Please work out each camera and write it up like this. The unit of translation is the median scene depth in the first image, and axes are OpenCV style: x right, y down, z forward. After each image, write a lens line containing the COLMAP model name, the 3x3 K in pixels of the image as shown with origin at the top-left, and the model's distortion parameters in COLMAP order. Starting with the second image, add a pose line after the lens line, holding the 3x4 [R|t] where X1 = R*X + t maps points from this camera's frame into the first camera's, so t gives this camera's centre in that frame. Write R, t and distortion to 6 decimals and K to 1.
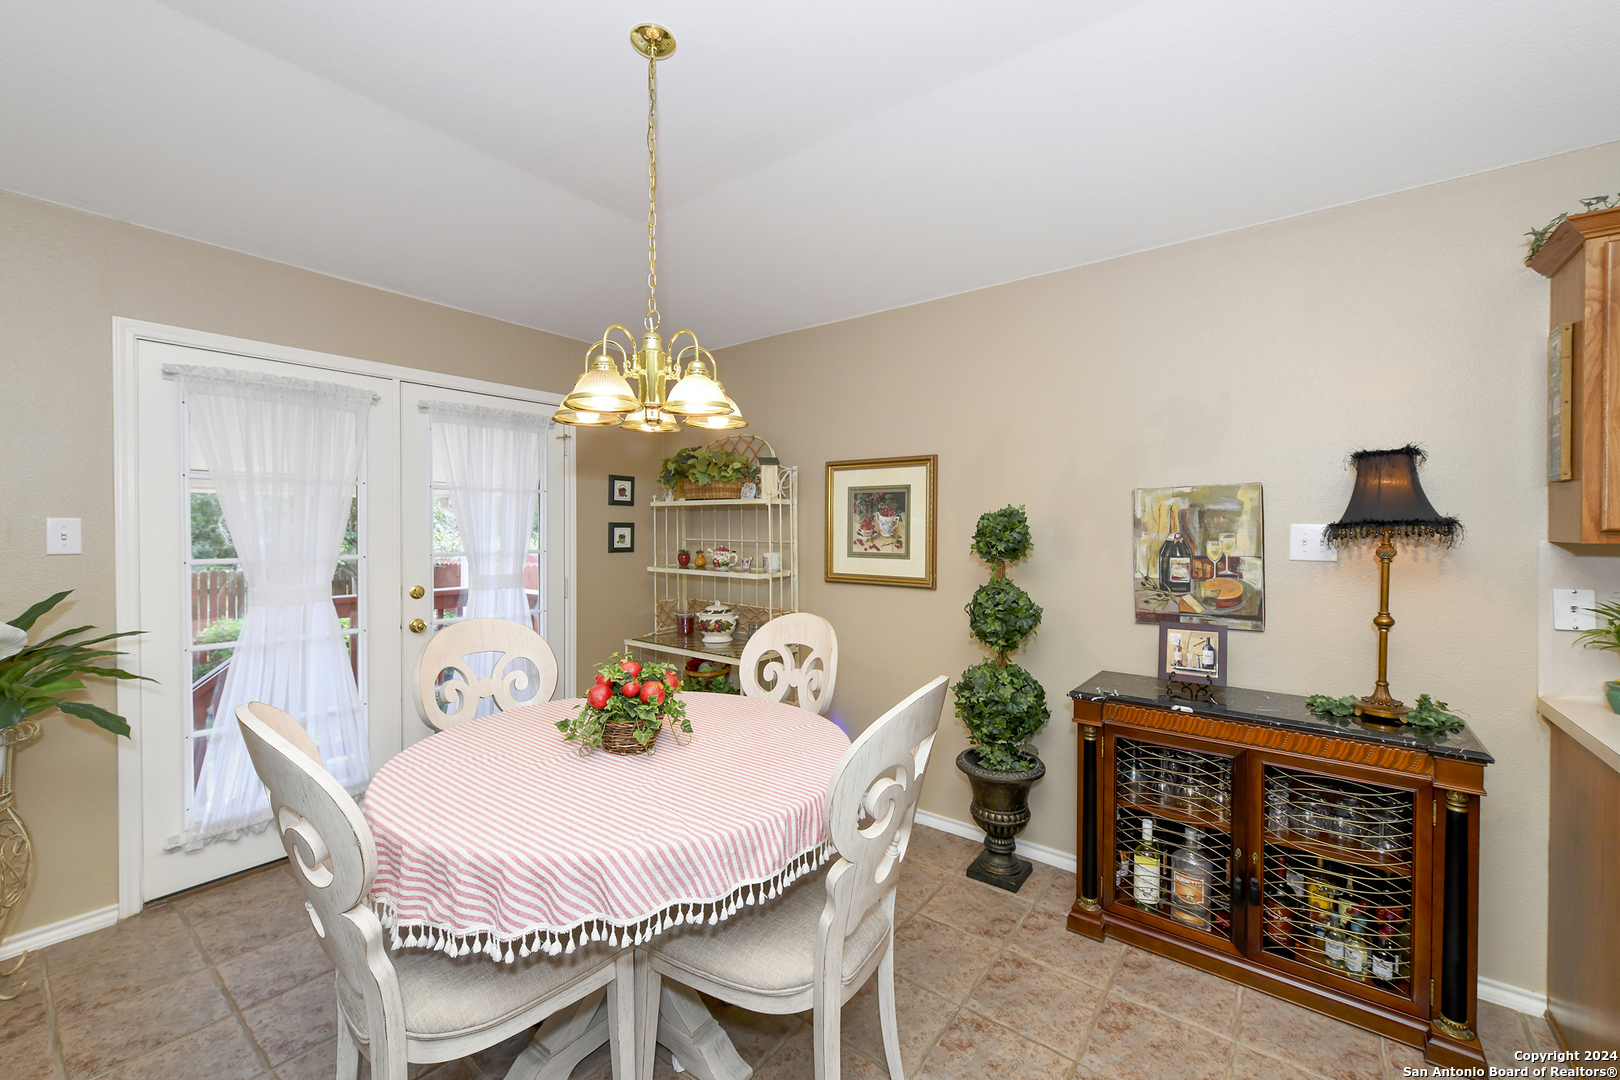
lens RADIAL K [[648.2, 0, 820.1], [0, 648.2, 537.6], [0, 0, 1]] dist [-0.002947, 0.000233]
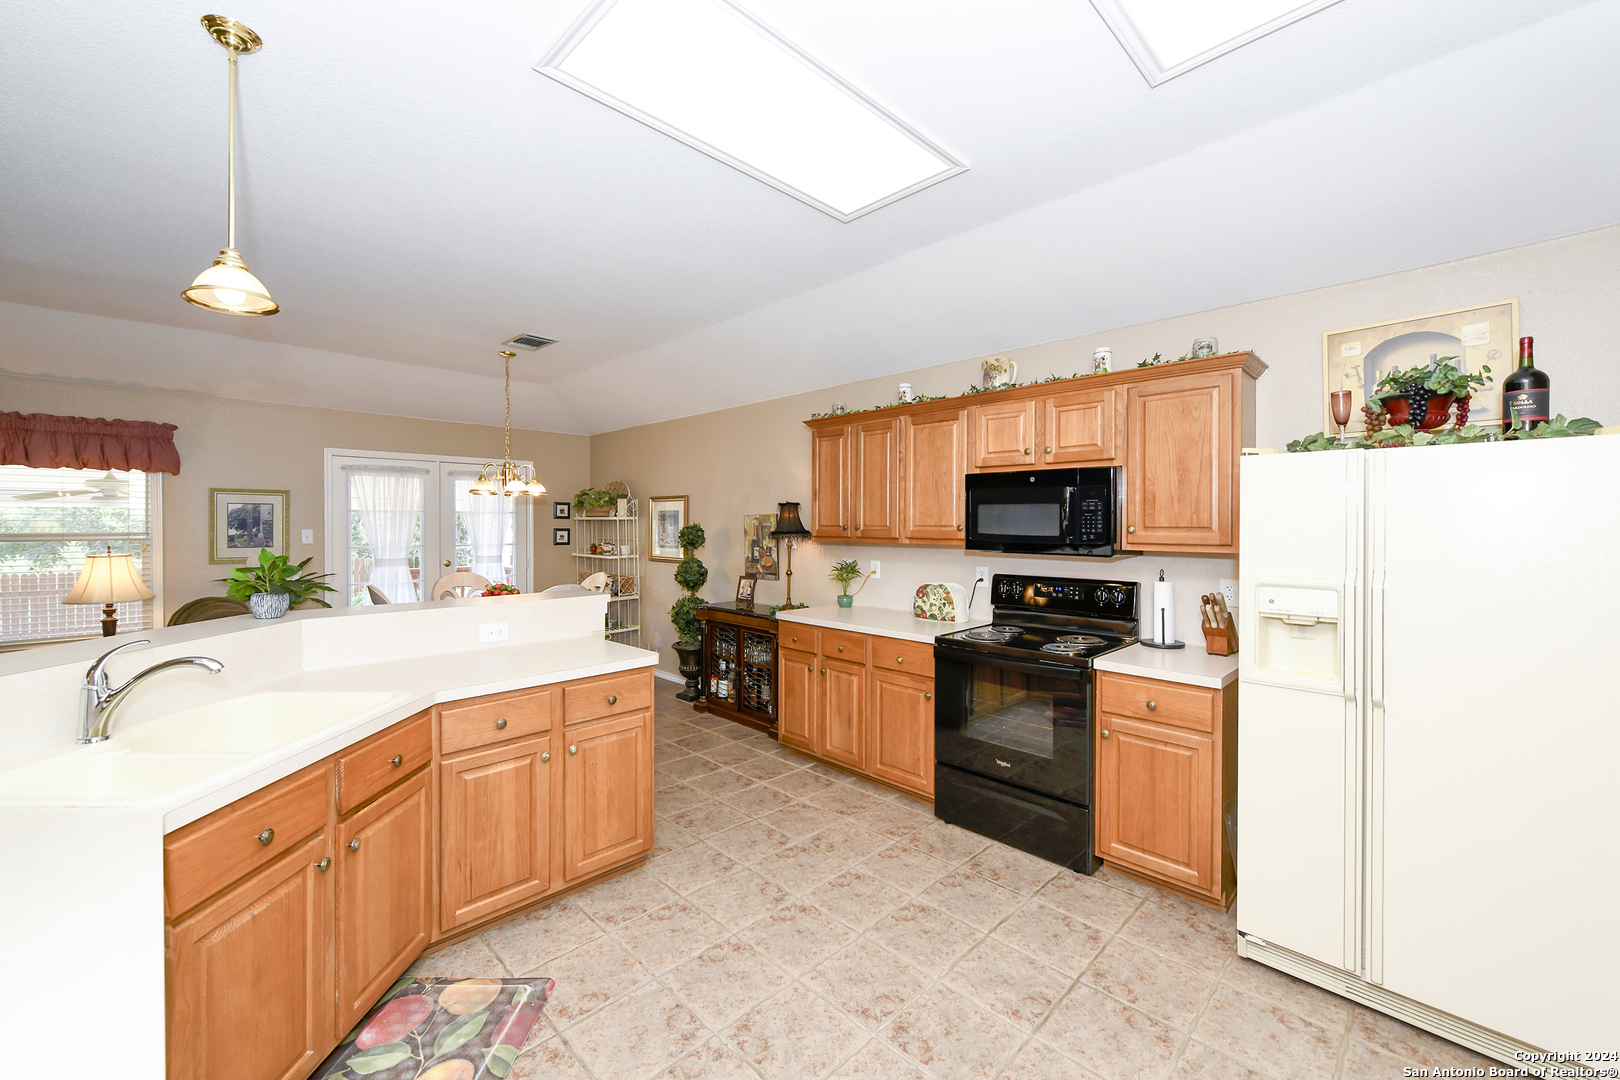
lens RADIAL K [[648.2, 0, 800.9], [0, 648.2, 530.9], [0, 0, 1]] dist [-0.002947, 0.000233]
pose [[0.989118, 0.000769, -0.147120, 0.935757], [-0.001675, 0.999980, -0.006033, -0.009987], [0.147112, 0.006213, 0.989100, -1.028634]]
